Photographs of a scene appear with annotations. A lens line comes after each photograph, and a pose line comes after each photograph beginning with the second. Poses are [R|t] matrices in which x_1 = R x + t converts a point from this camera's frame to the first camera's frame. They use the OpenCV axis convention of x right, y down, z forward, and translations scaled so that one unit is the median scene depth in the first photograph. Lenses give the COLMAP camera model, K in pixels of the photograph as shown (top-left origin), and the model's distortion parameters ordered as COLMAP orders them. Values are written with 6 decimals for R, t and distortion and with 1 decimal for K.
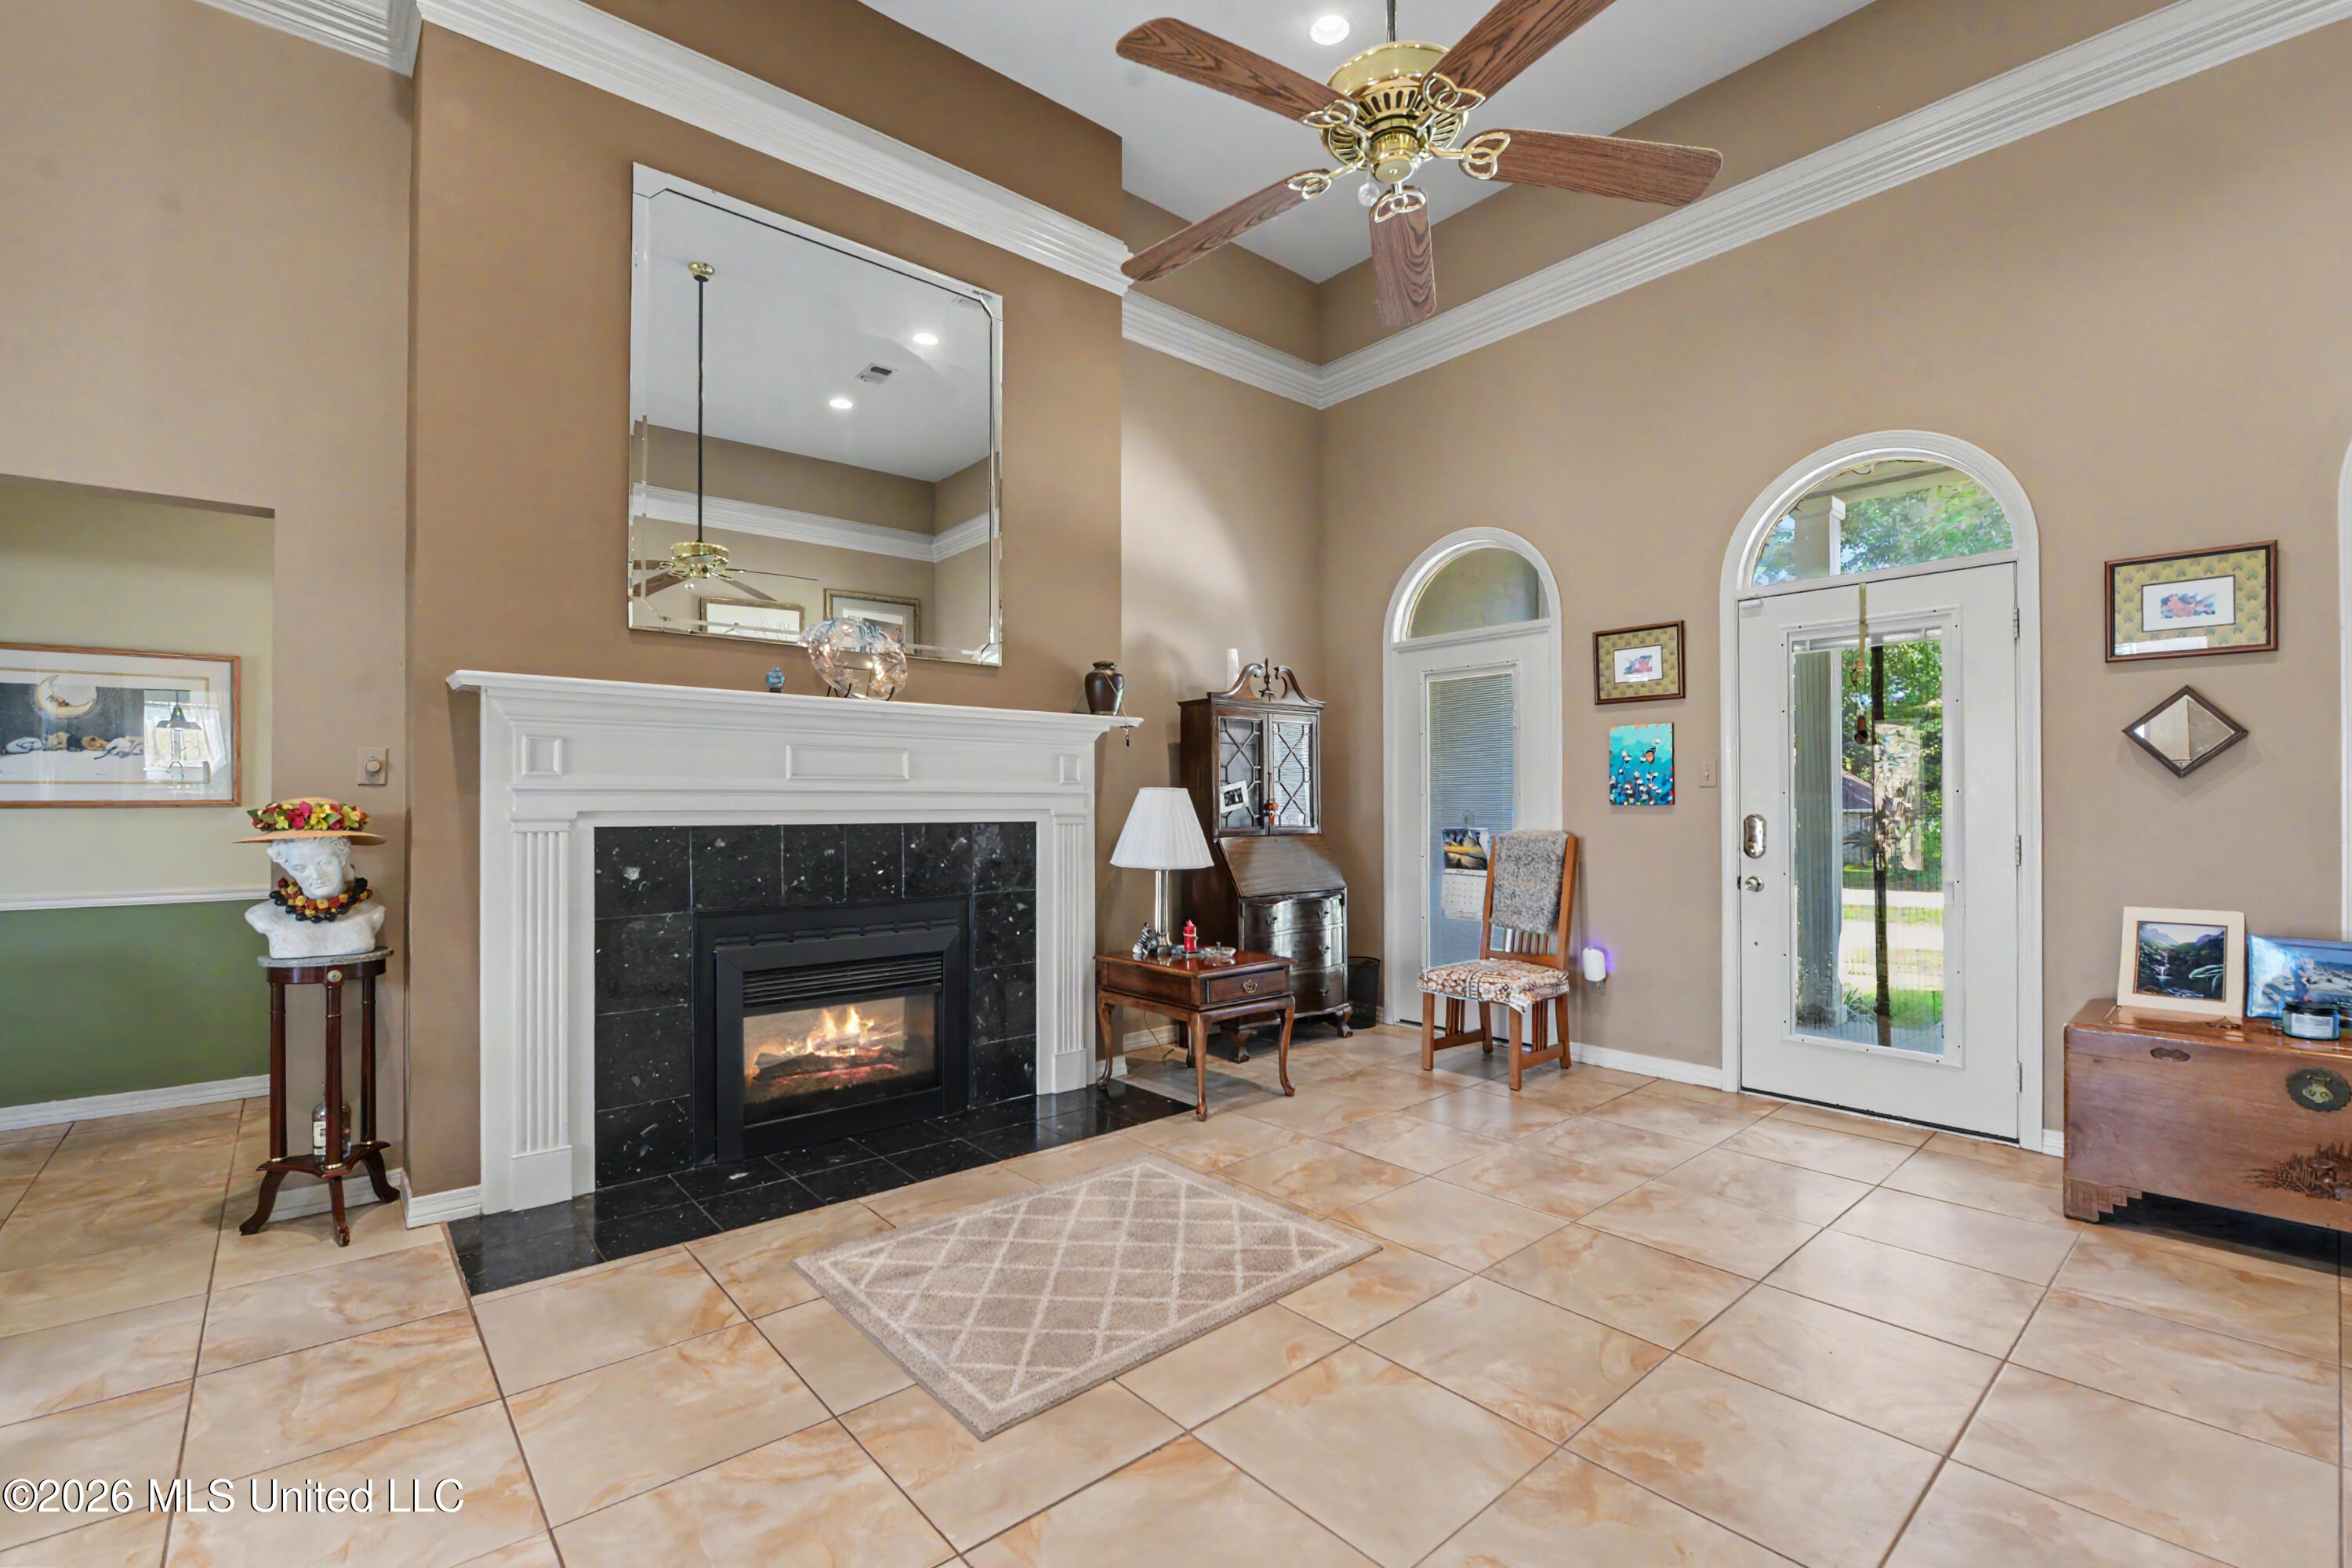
lens RADIAL K [[1023.7, 0, 1169.5], [0, 1023.7, 797.5], [0, 0, 1]] dist [-0.002385, -0.006538]
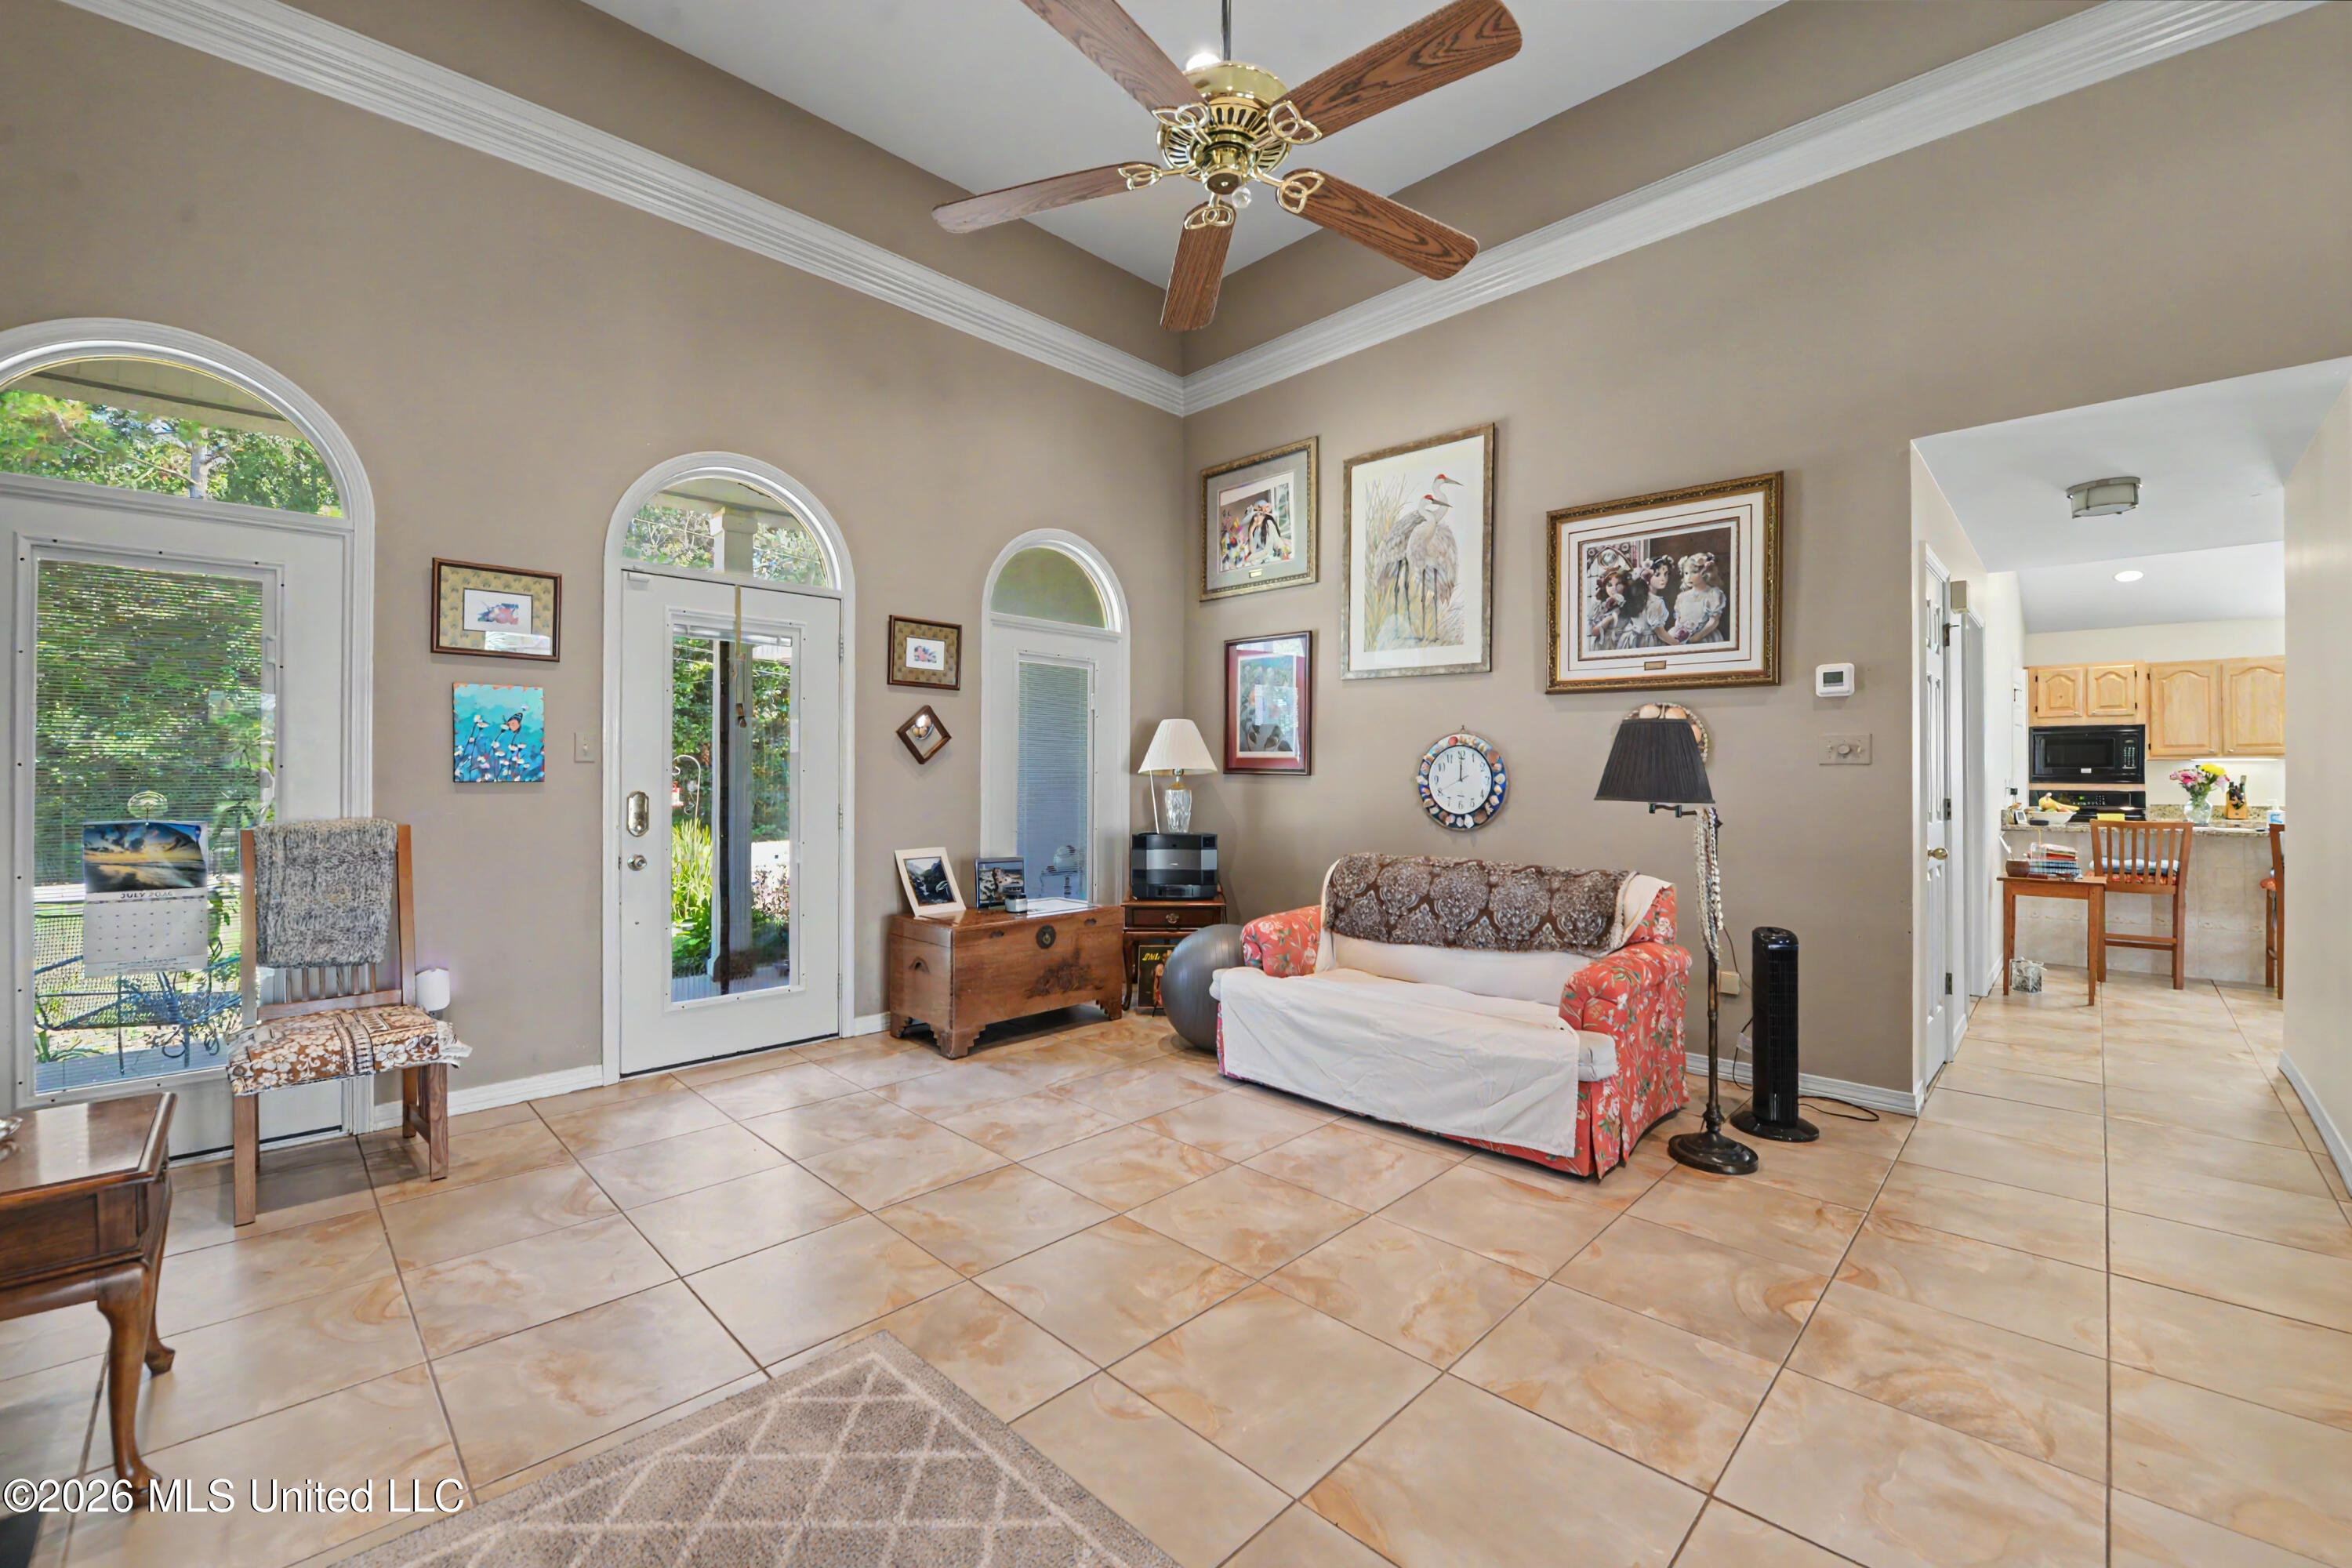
lens RADIAL K [[947.4, 0, 1173.7], [0, 947.4, 773.8], [0, 0, 1]] dist [-0.015771, 0.000020]
pose [[-0.075168, 0.008058, 0.997138, -0.360268], [-0.005928, 0.999946, -0.008527, 0.003904], [-0.997153, -0.006552, -0.075116, 0.542060]]
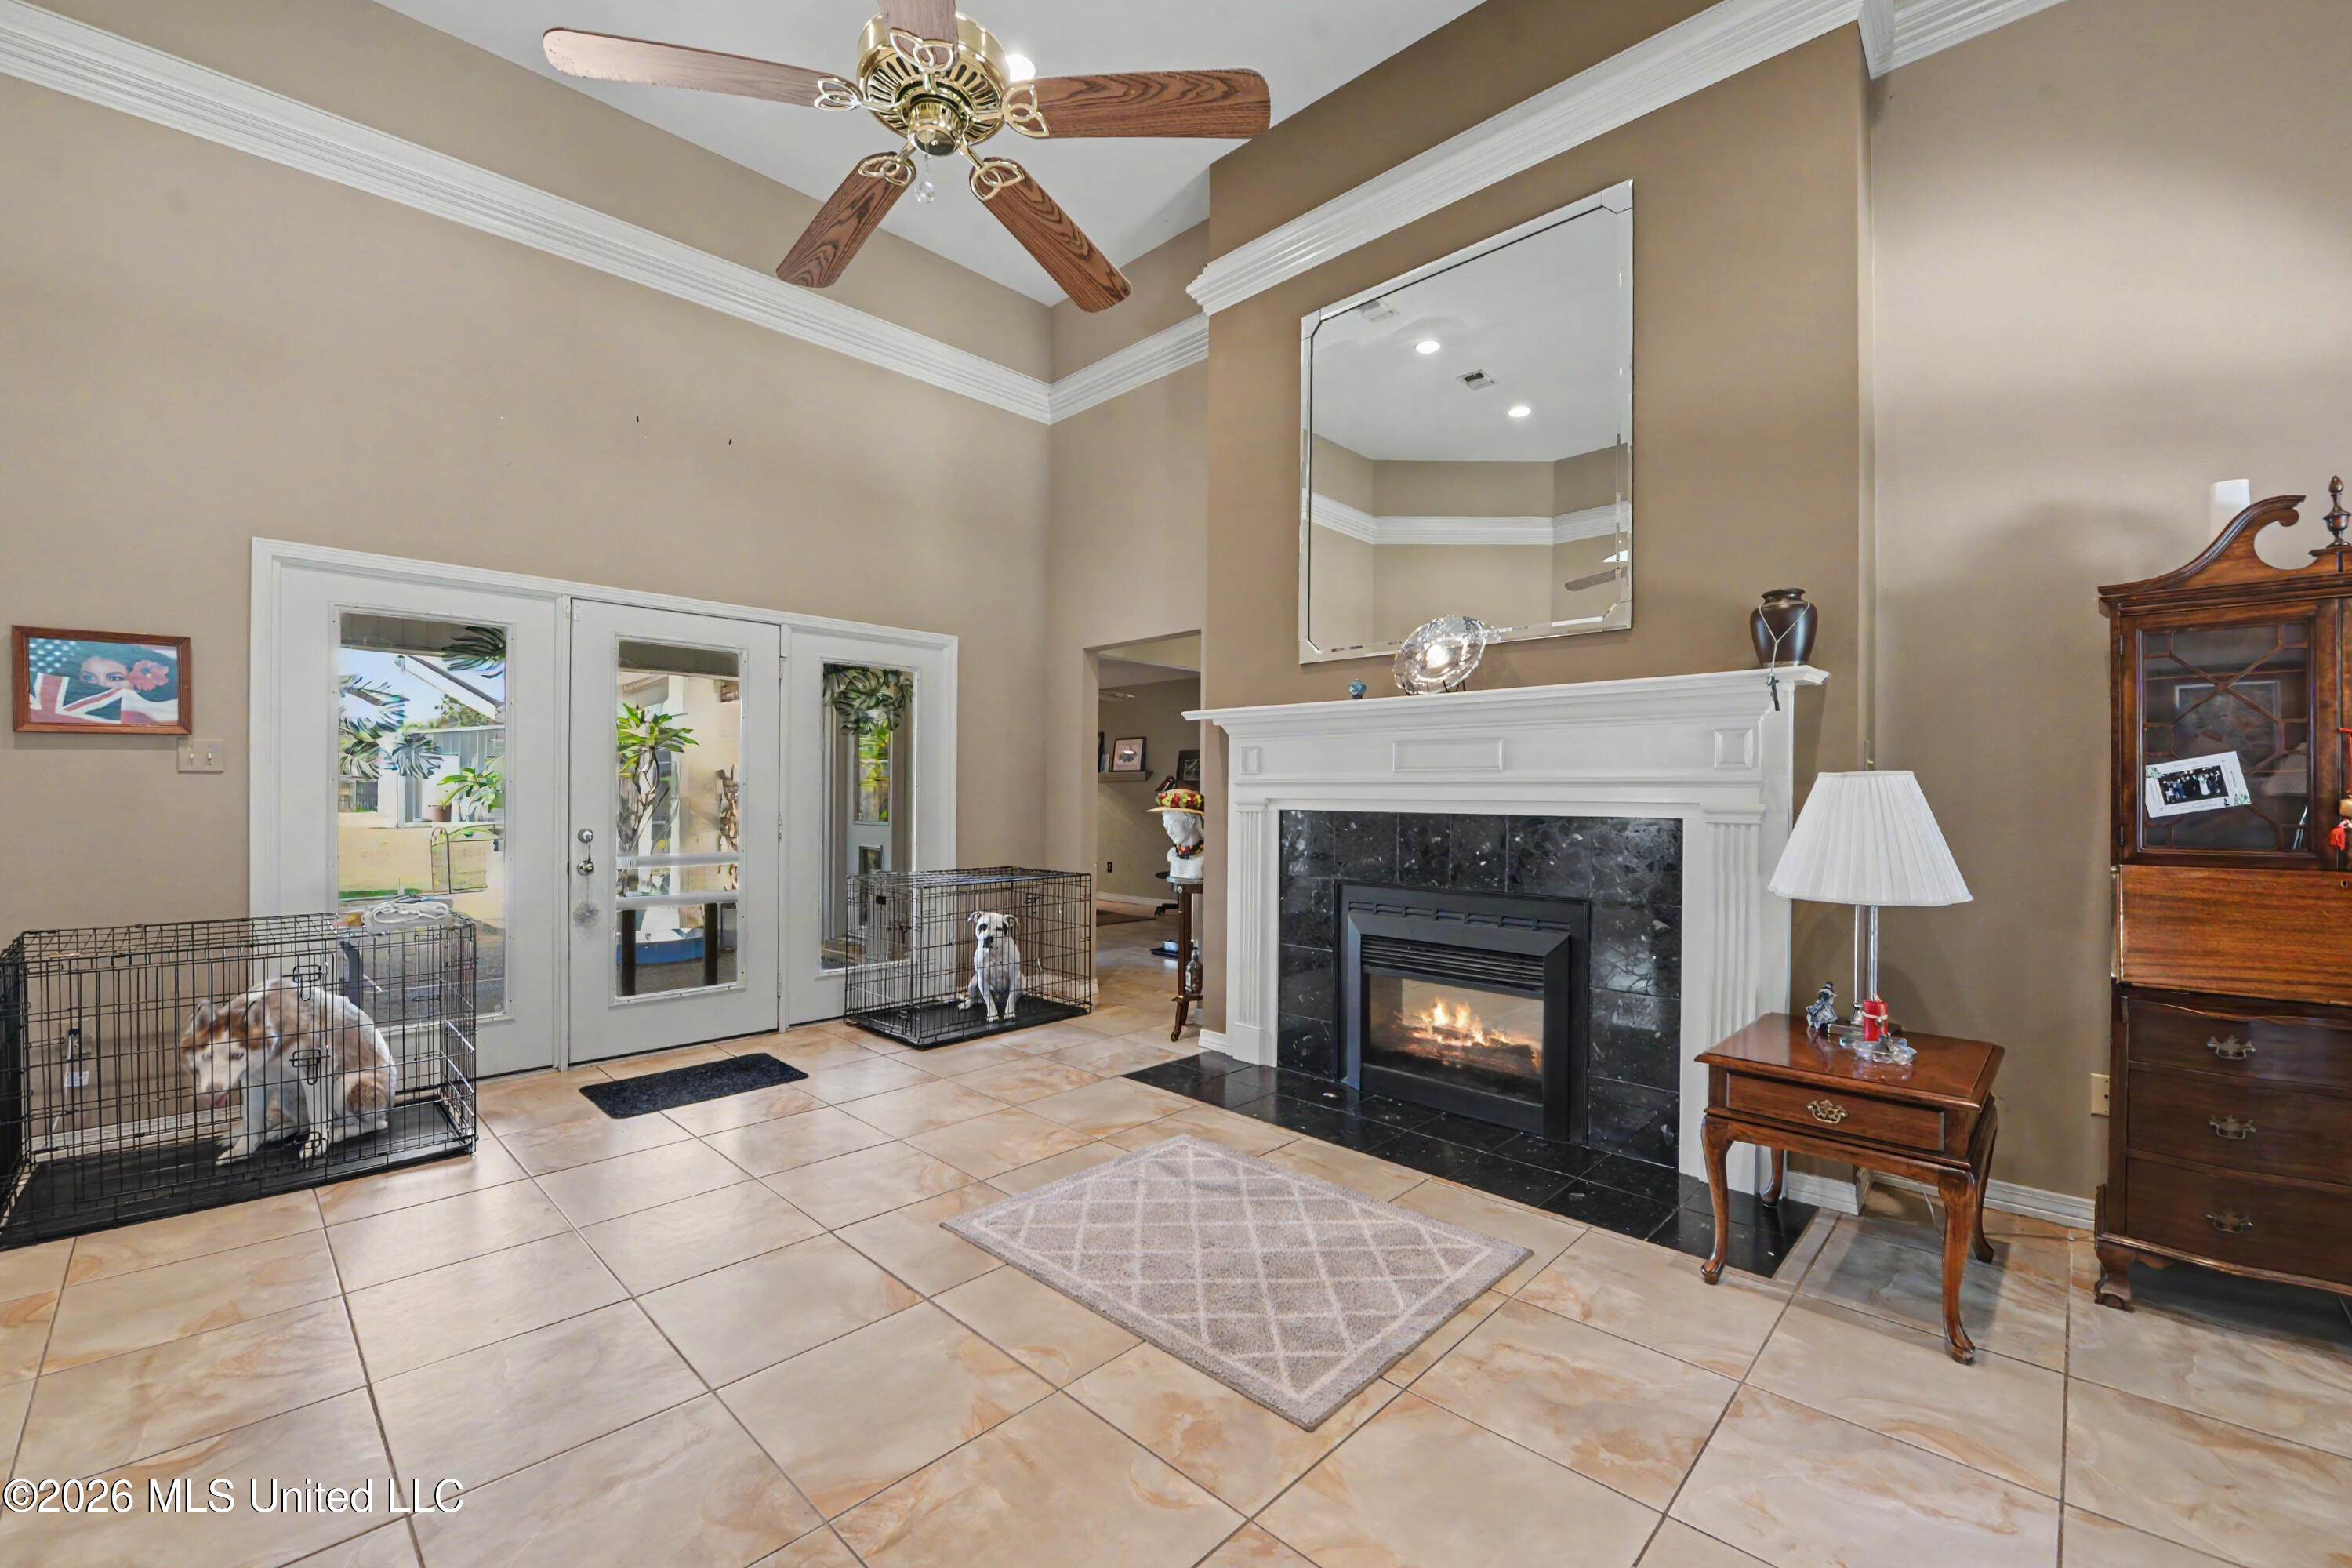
lens RADIAL K [[948.7, 0, 1169.1], [0, 948.7, 793.3], [0, 0, 1]] dist [-0.020109, -0.000266]
pose [[0.086616, 0.001431, -0.996241, 0.545991], [-0.000455, 0.999999, 0.001397, 0.003442], [0.996242, 0.000333, 0.086617, 0.553208]]
